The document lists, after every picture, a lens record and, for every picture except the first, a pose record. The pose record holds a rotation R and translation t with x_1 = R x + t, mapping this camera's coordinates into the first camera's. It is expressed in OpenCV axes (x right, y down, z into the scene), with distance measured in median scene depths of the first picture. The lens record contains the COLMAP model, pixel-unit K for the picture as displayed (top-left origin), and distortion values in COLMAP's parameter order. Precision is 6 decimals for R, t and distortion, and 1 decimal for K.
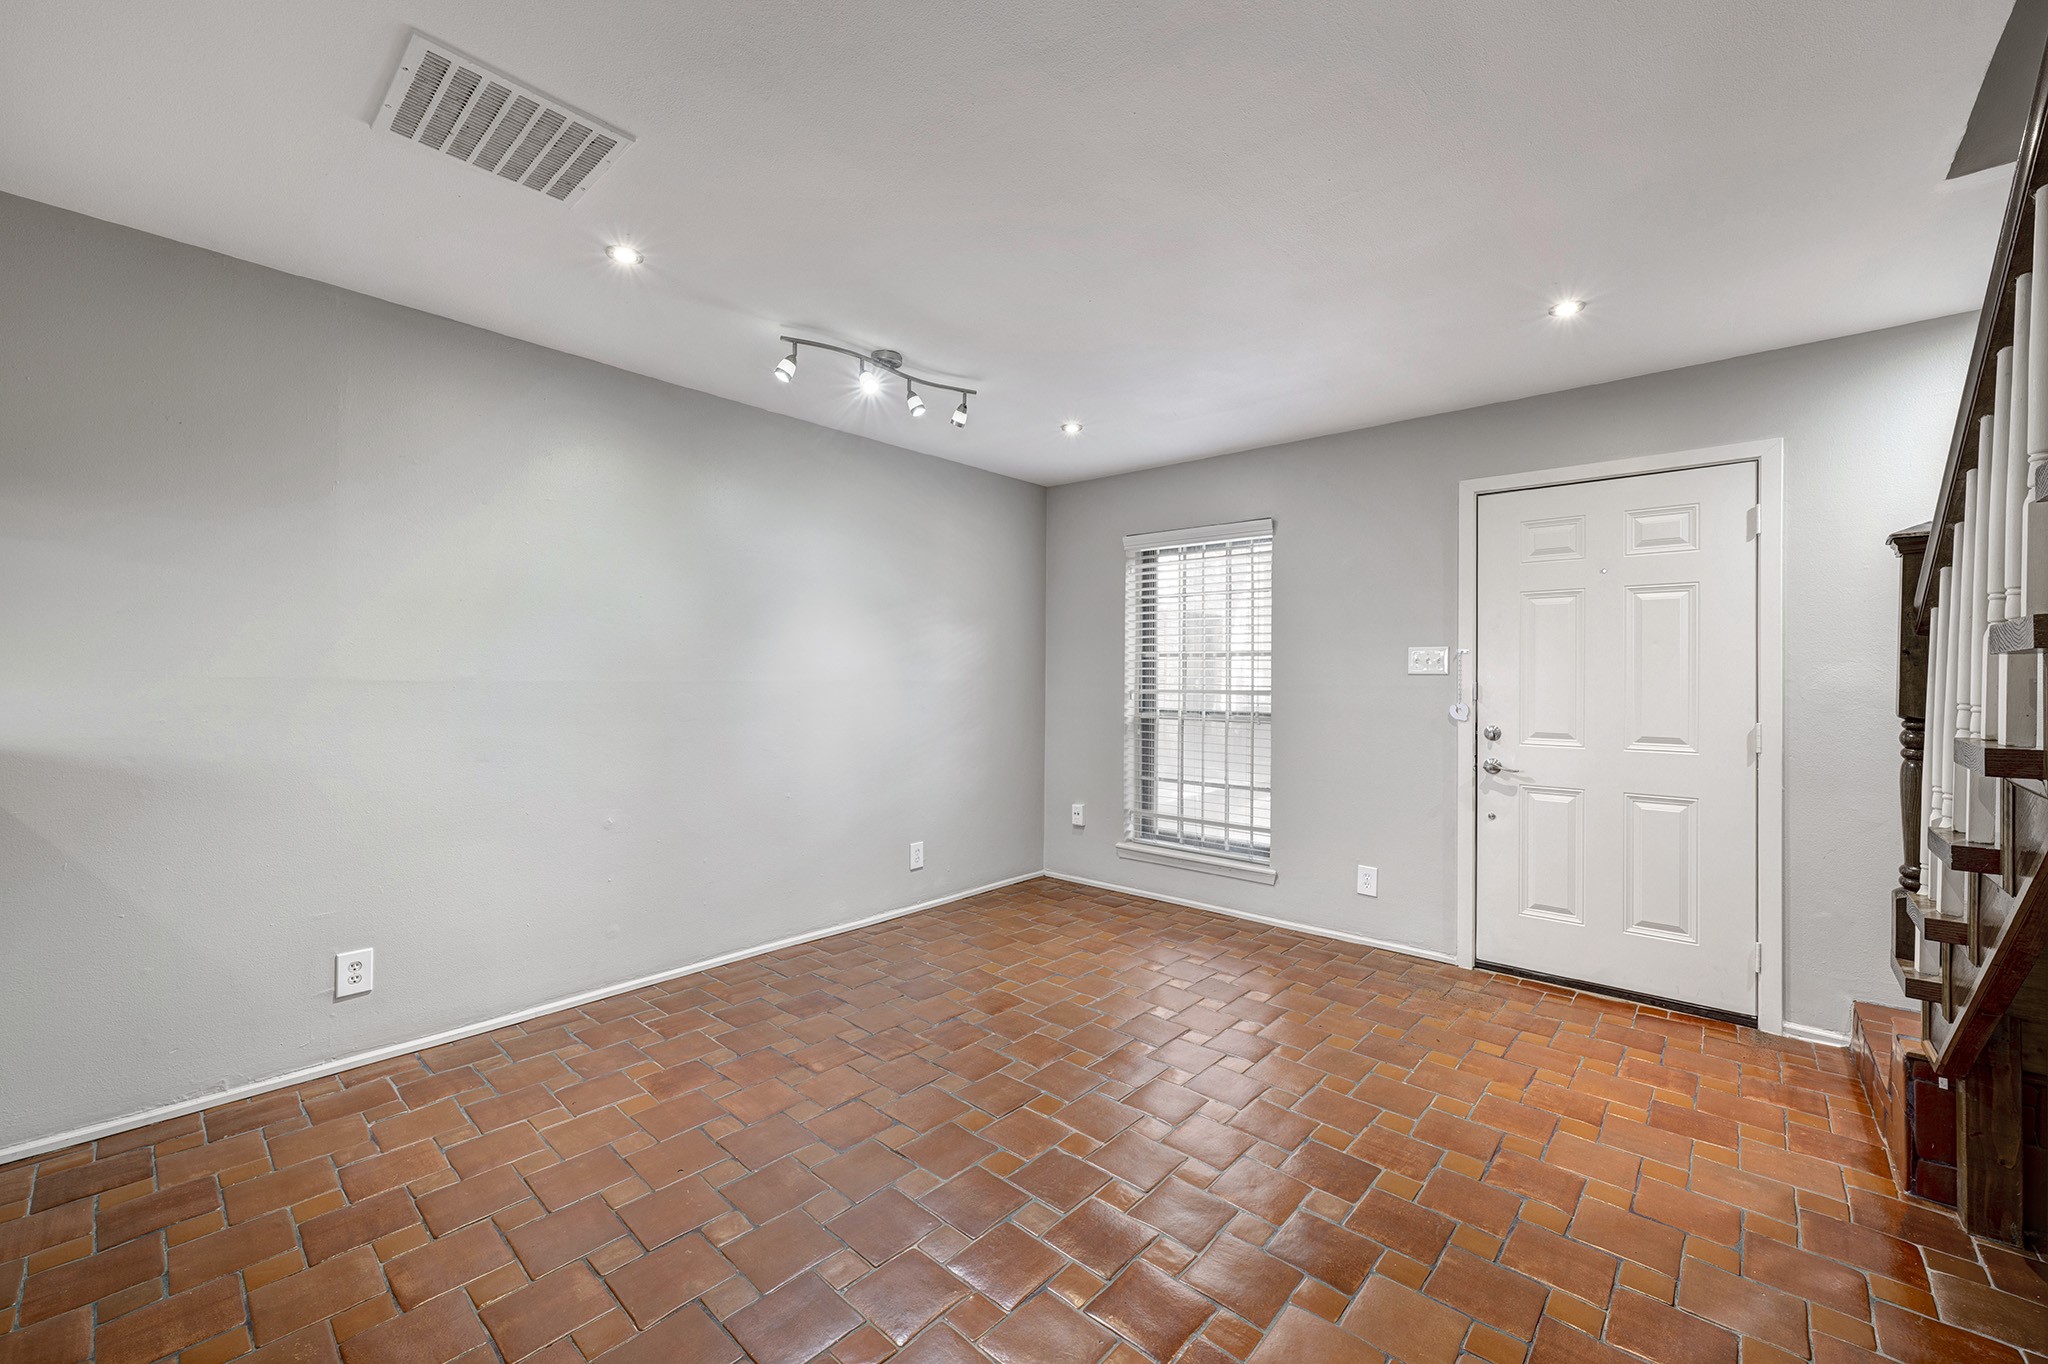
lens RADIAL K [[813.5, 0, 1045.6], [0, 813.5, 675.6], [0, 0, 1]] dist [0.003546, 0.000536]
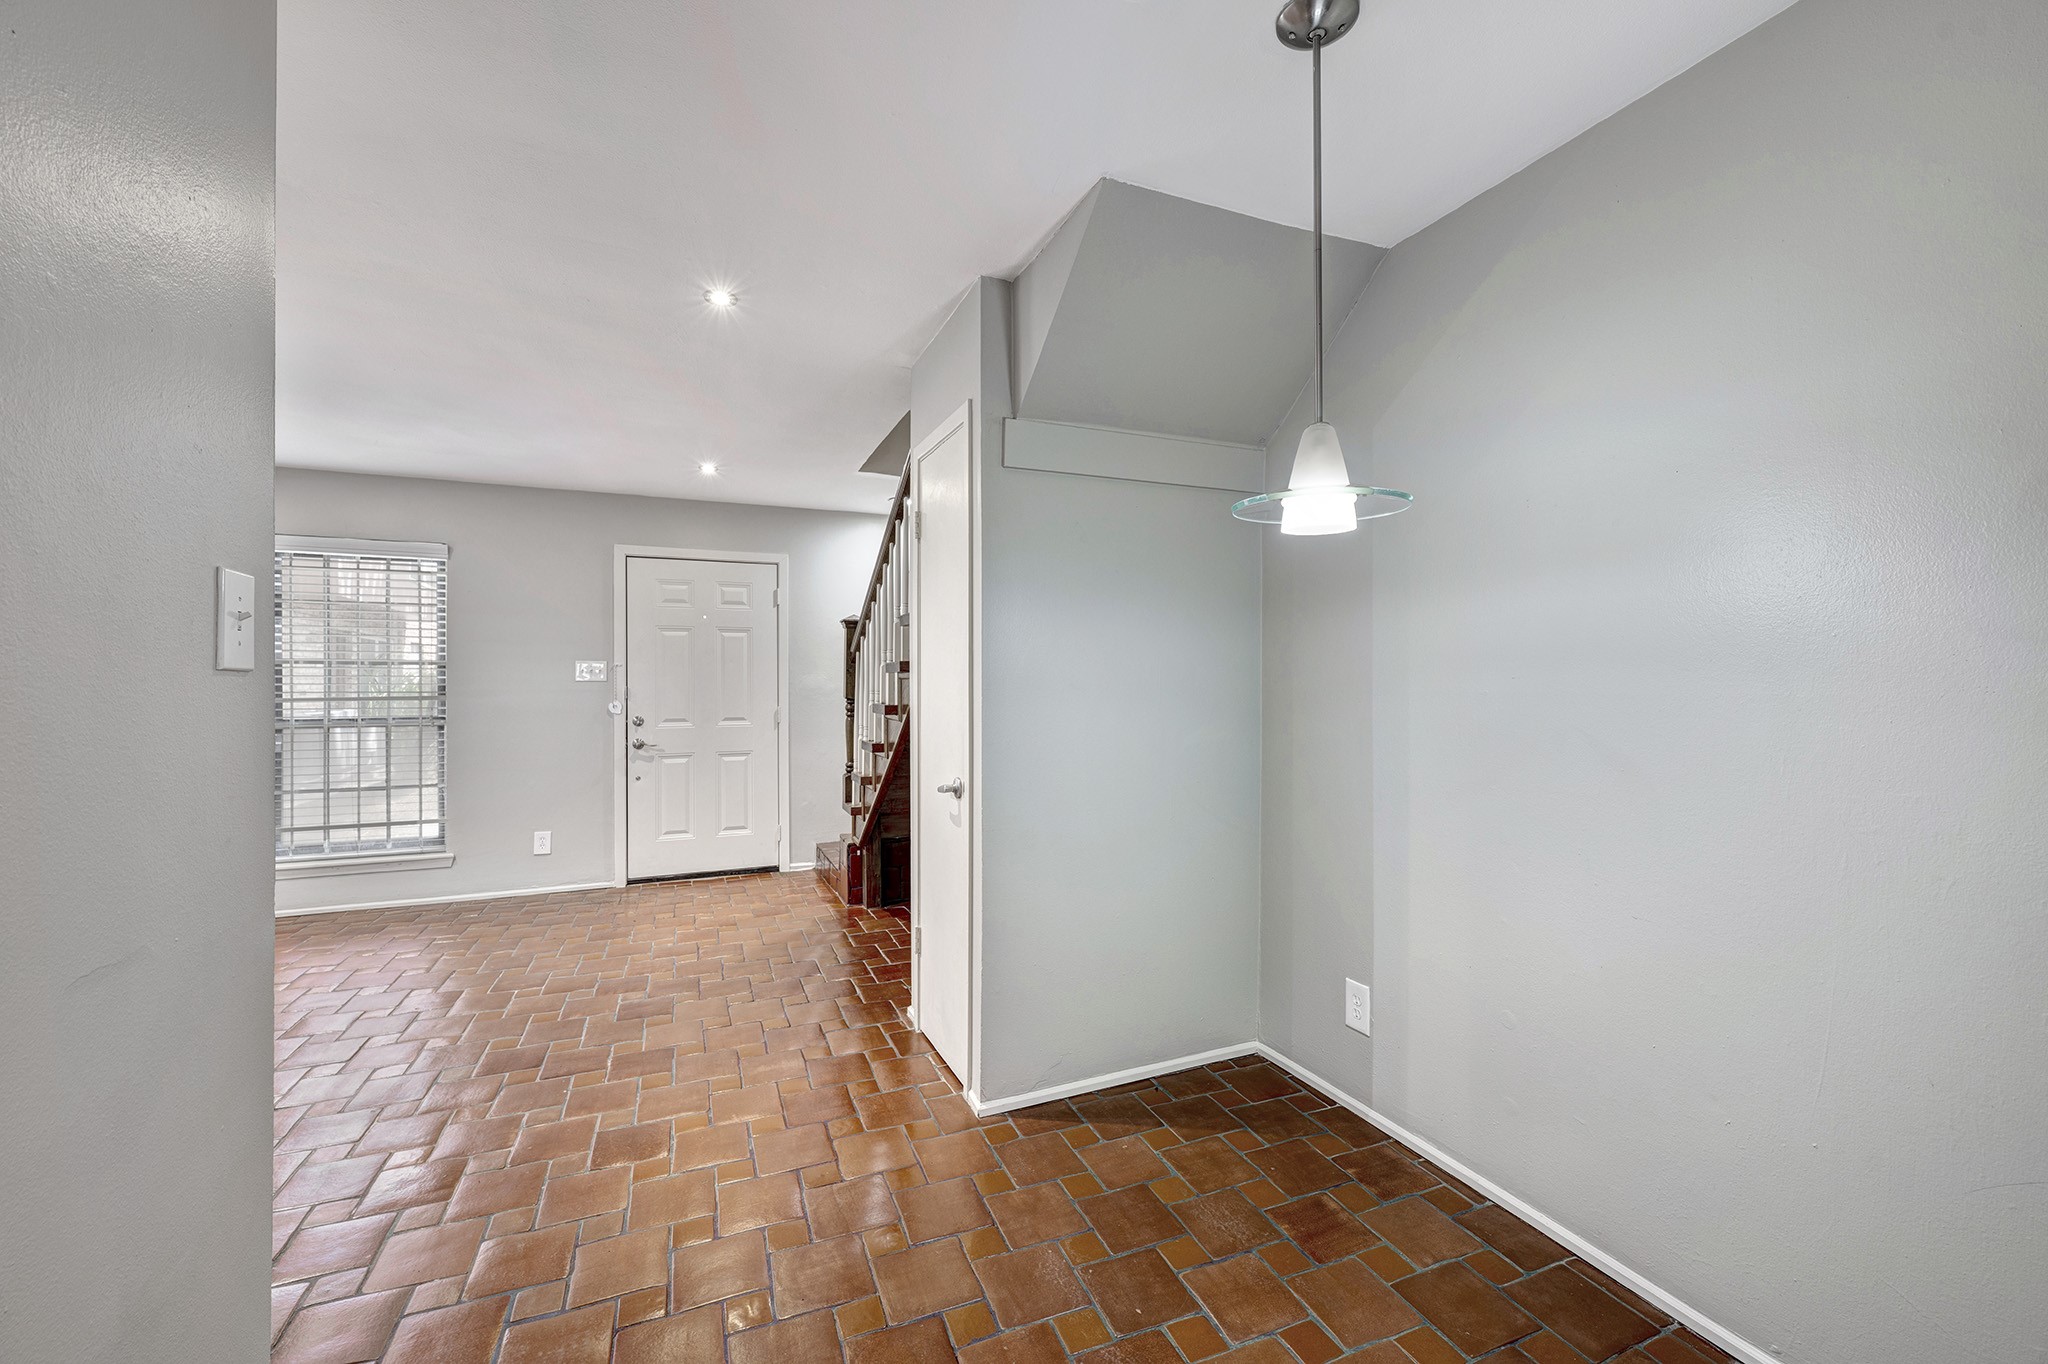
lens RADIAL K [[813.5, 0, 1030.4], [0, 813.5, 680.4], [0, 0, 1]] dist [0.003546, 0.000536]
pose [[0.438190, -0.004934, 0.898869, -0.447316], [0.005710, 0.999980, 0.002705, -0.002408], [-0.898864, 0.003947, 0.438210, -0.268271]]
